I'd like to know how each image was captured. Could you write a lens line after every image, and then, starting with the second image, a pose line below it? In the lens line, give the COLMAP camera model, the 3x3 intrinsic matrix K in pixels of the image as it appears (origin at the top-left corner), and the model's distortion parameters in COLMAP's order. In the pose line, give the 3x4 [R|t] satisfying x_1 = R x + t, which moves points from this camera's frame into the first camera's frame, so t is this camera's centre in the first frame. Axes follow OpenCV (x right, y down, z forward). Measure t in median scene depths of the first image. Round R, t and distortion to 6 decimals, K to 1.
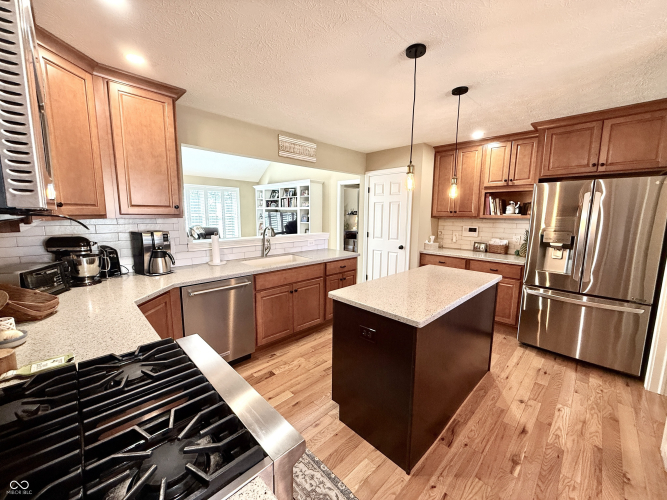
lens RADIAL K [[266.1, 0, 331.9], [0, 266.1, 248.9], [0, 0, 1]] dist [0.000132, -0.000231]
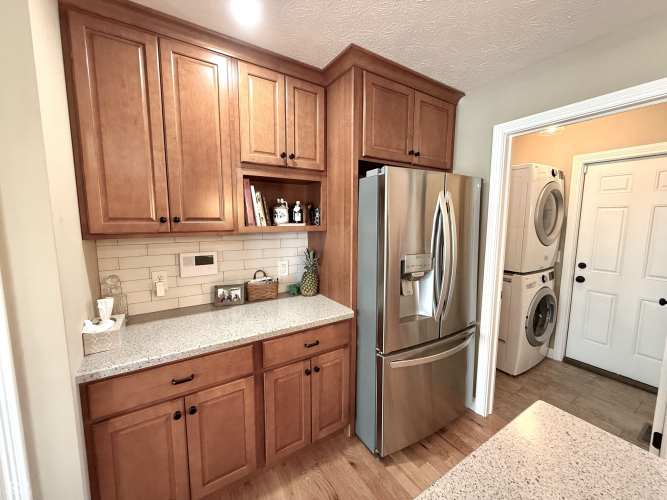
lens RADIAL K [[266.1, 0, 334.1], [0, 266.1, 248.2], [0, 0, 1]] dist [0.000132, -0.000231]
pose [[0.207618, -0.116468, 0.971252, 0.237818], [0.131344, 0.987215, 0.090306, -0.160033], [-0.969352, 0.108819, 0.220260, 1.089624]]
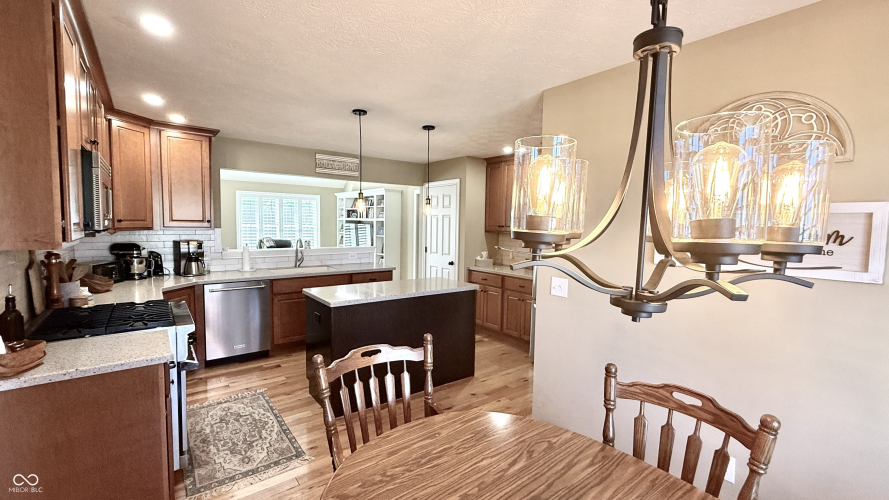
lens RADIAL K [[382.3, 0, 446.6], [0, 382.3, 250.0], [0, 0, 1]] dist [-0.002553, -0.000095]
pose [[0.993090, 0.016939, -0.116128, 0.642719], [-0.024324, 0.997750, -0.062471, 0.052320], [0.114809, 0.064864, 0.991268, -0.552530]]
